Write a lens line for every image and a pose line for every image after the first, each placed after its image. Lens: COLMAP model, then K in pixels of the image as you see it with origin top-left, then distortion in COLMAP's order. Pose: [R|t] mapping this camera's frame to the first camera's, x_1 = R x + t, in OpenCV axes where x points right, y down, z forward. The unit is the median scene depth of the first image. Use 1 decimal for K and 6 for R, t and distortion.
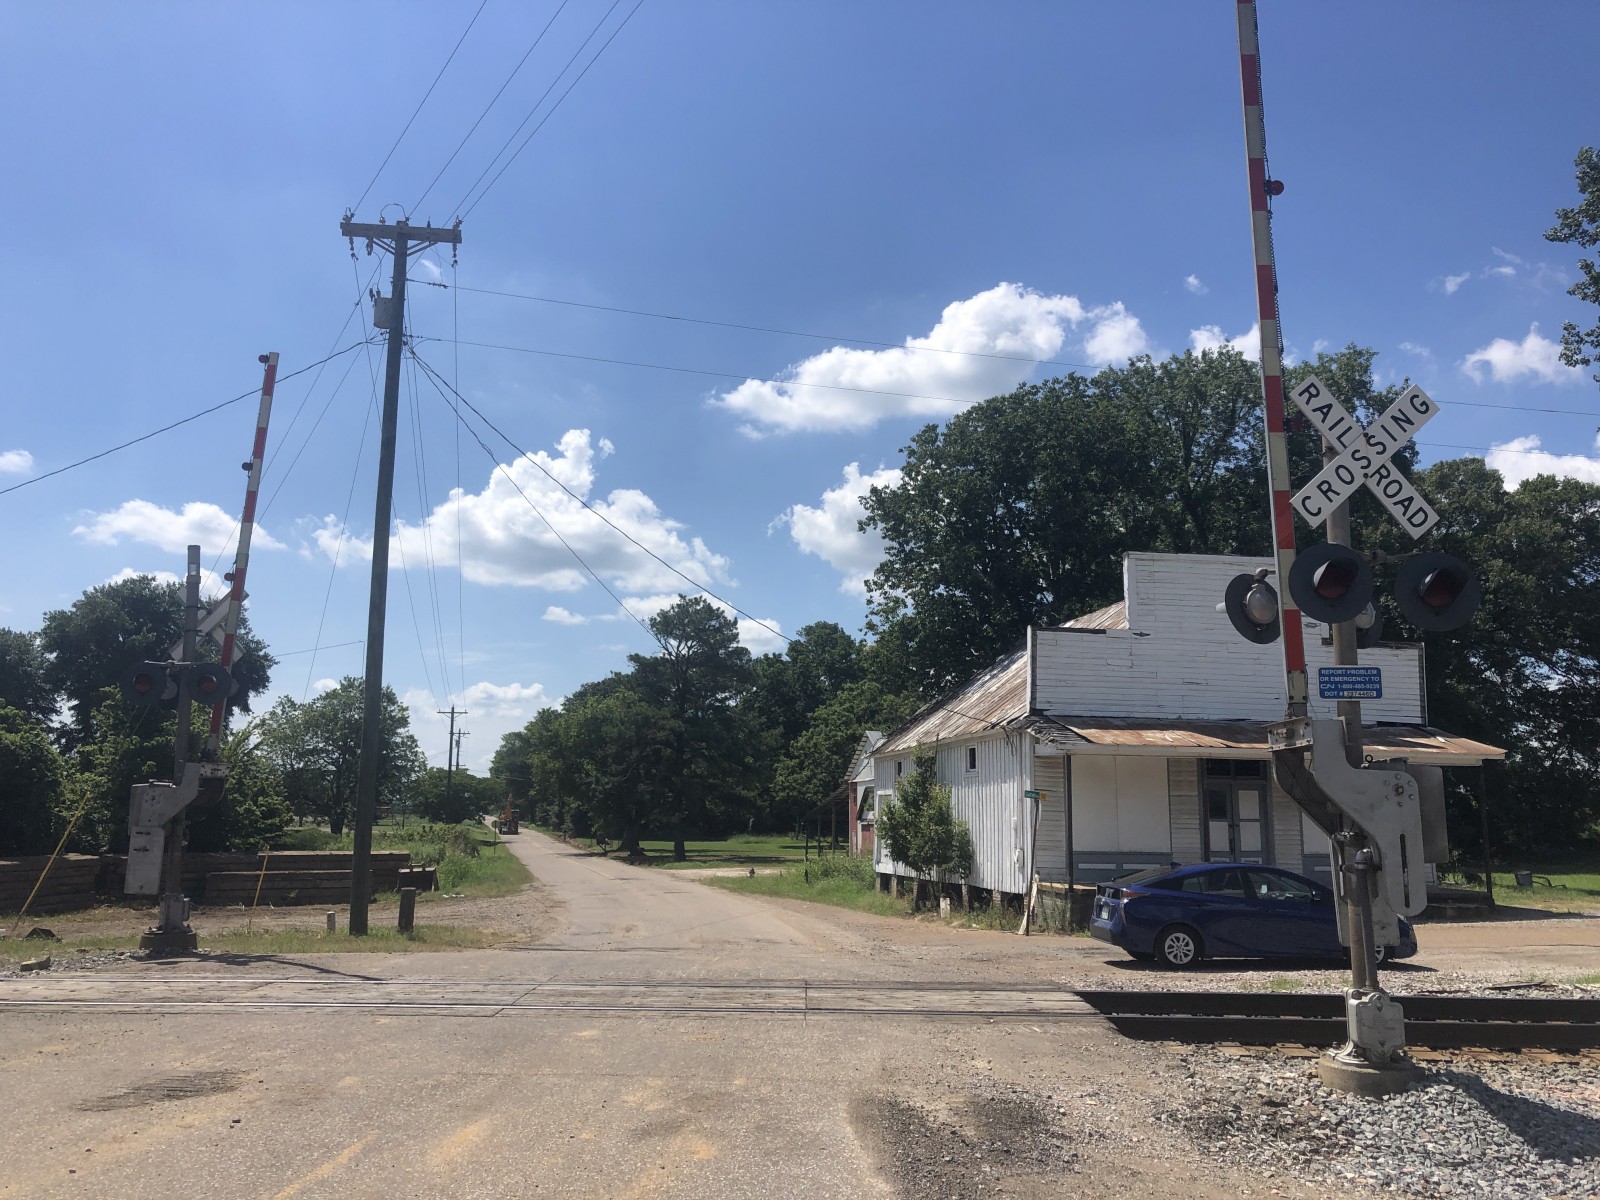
lens RADIAL K [[1291.1, 0, 814.7], [0, 1291.1, 576.8], [0, 0, 1]] dist [0.052919, -0.071146]
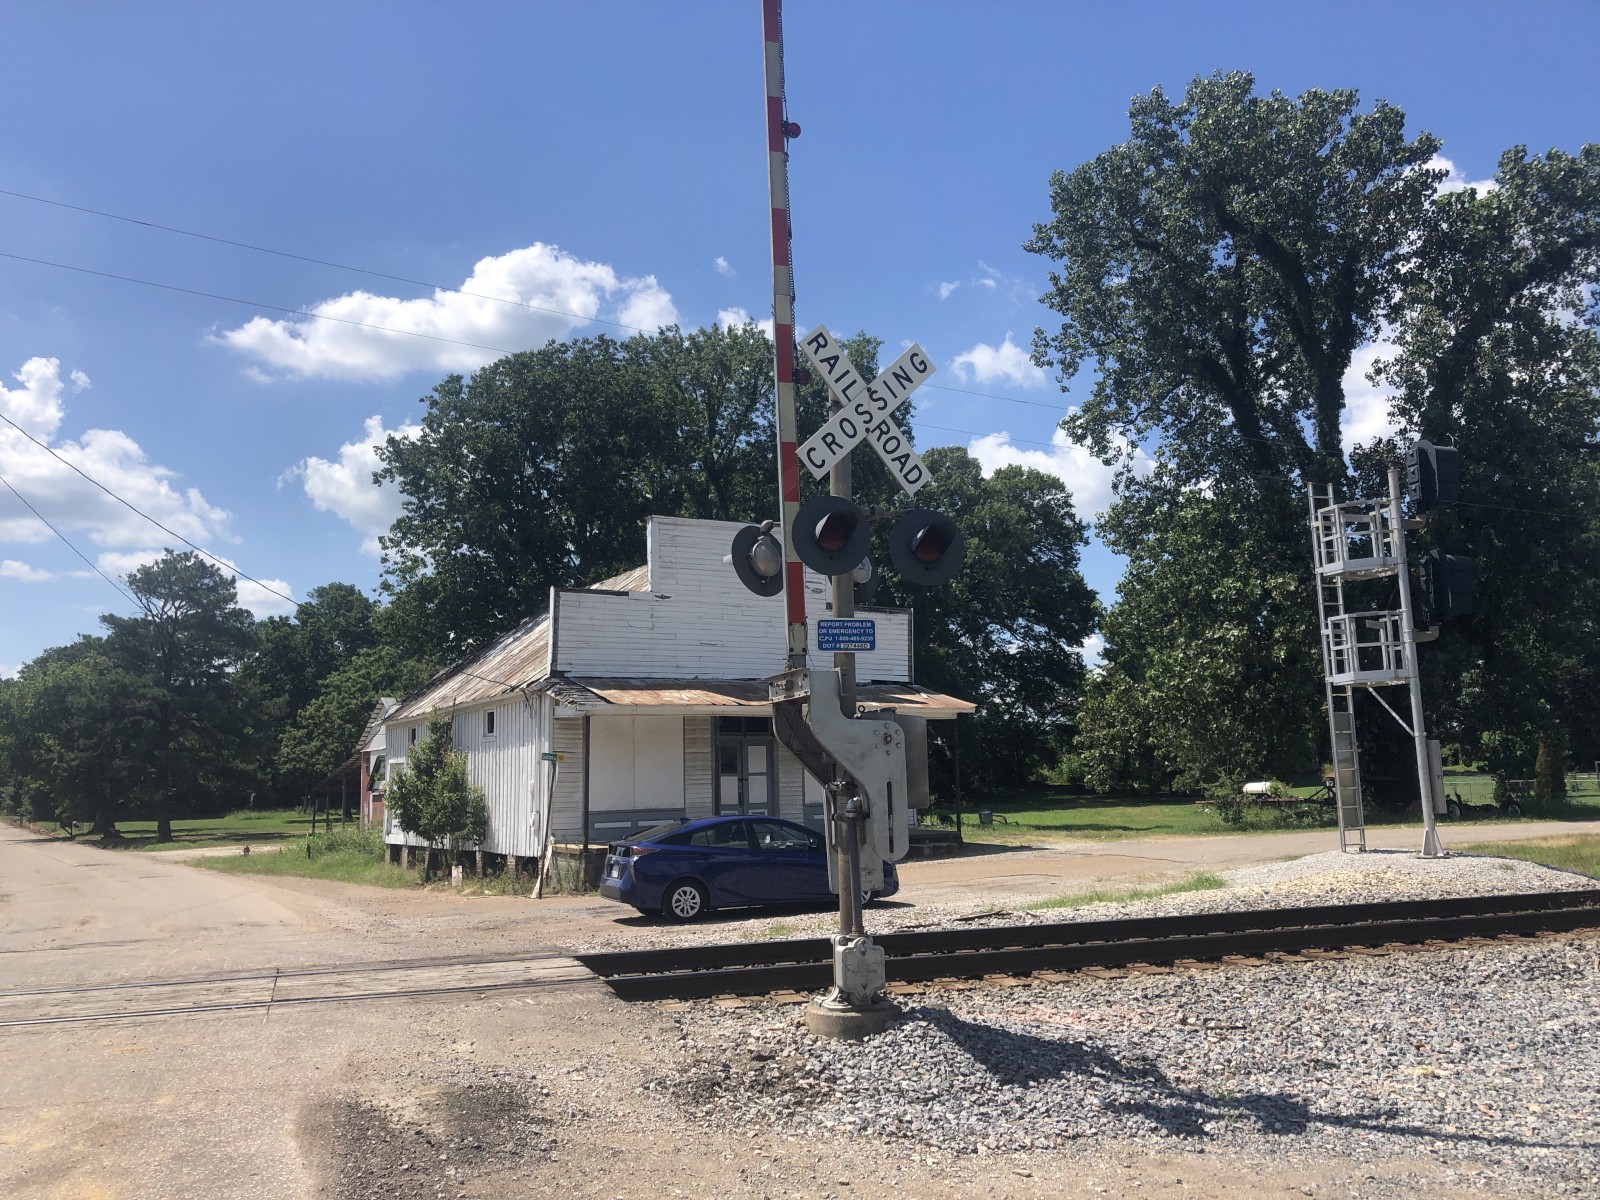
lens RADIAL K [[1278.4, 0, 781.4], [0, 1278.4, 602.9], [0, 0, 1]] dist [0.082230, -0.129701]
pose [[0.944232, 0.012366, 0.329049, 0.005009], [-0.027616, 0.998748, 0.041713, 0.002342], [-0.328121, -0.048474, 0.943391, 0.011130]]
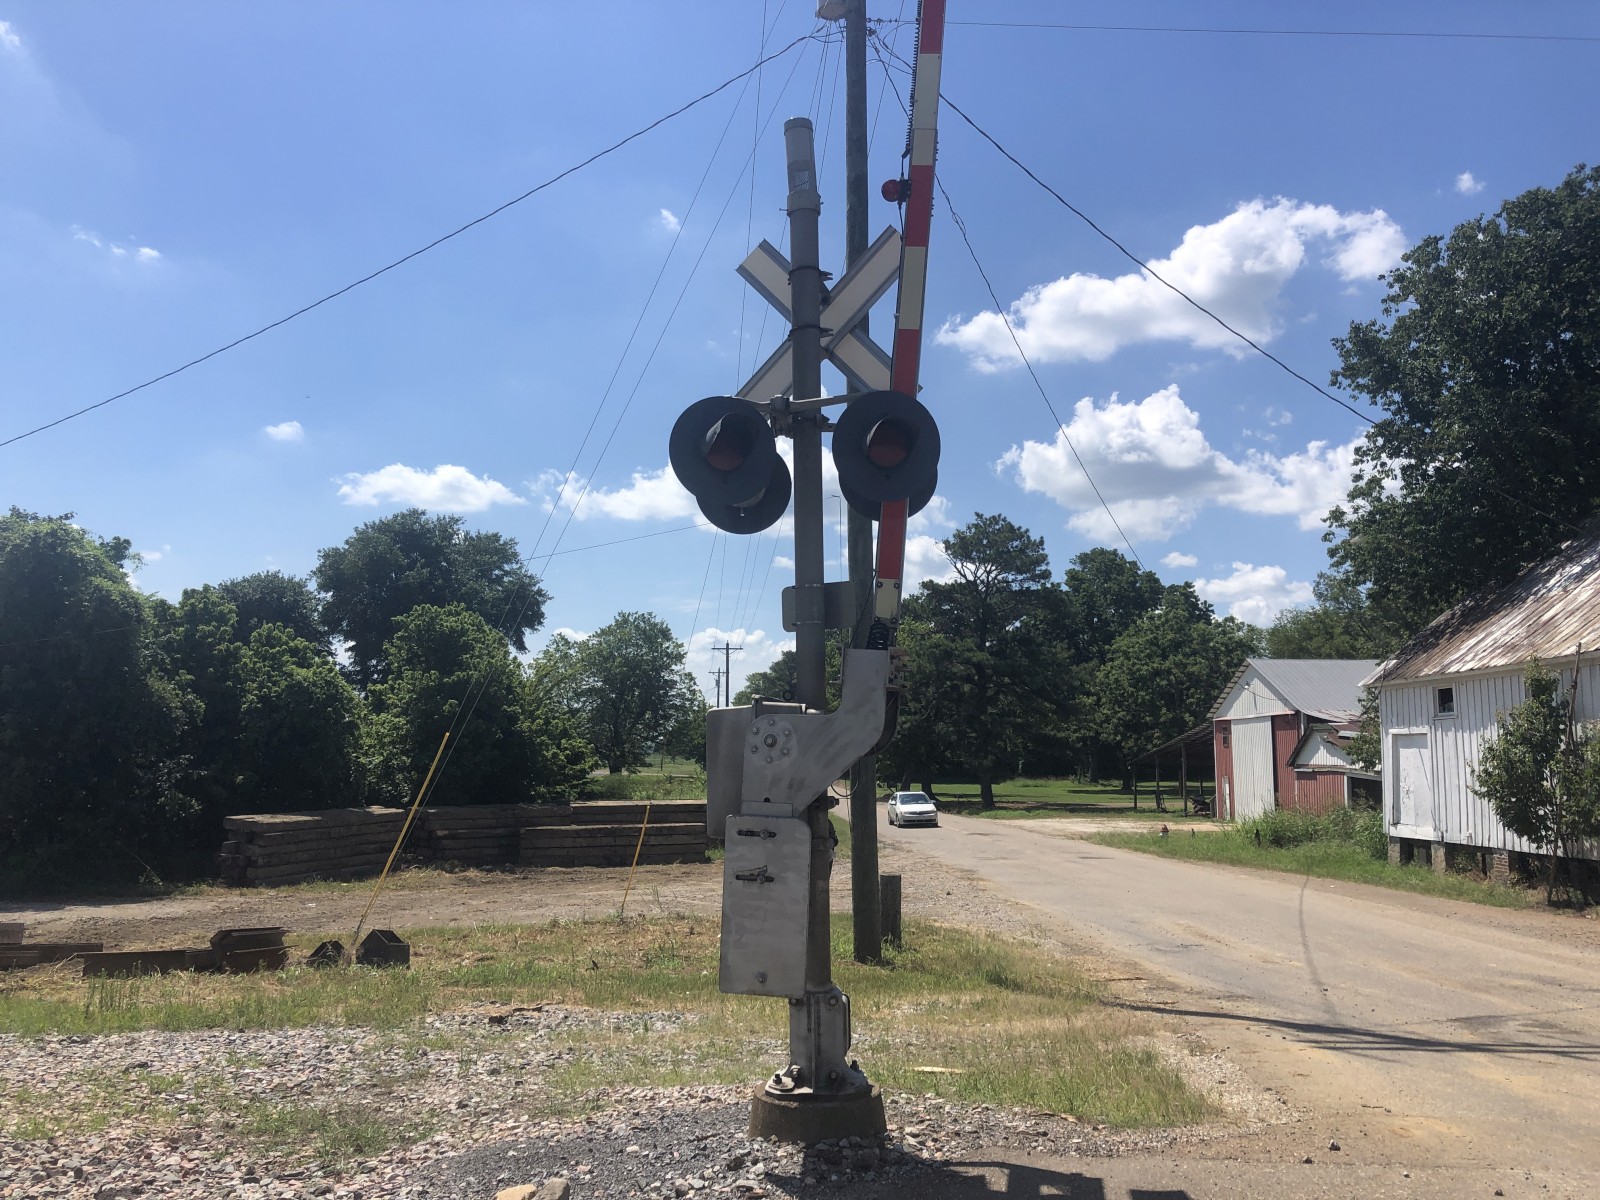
lens RADIAL K [[1272.3, 0, 883.2], [0, 1272.3, 492.5], [0, 0, 1]] dist [0.047051, -0.000713]
pose [[0.993210, -0.028876, -0.112698, -0.080934], [0.026394, 0.999376, -0.023455, 0.021514], [0.113305, 0.020322, 0.993352, 0.121841]]
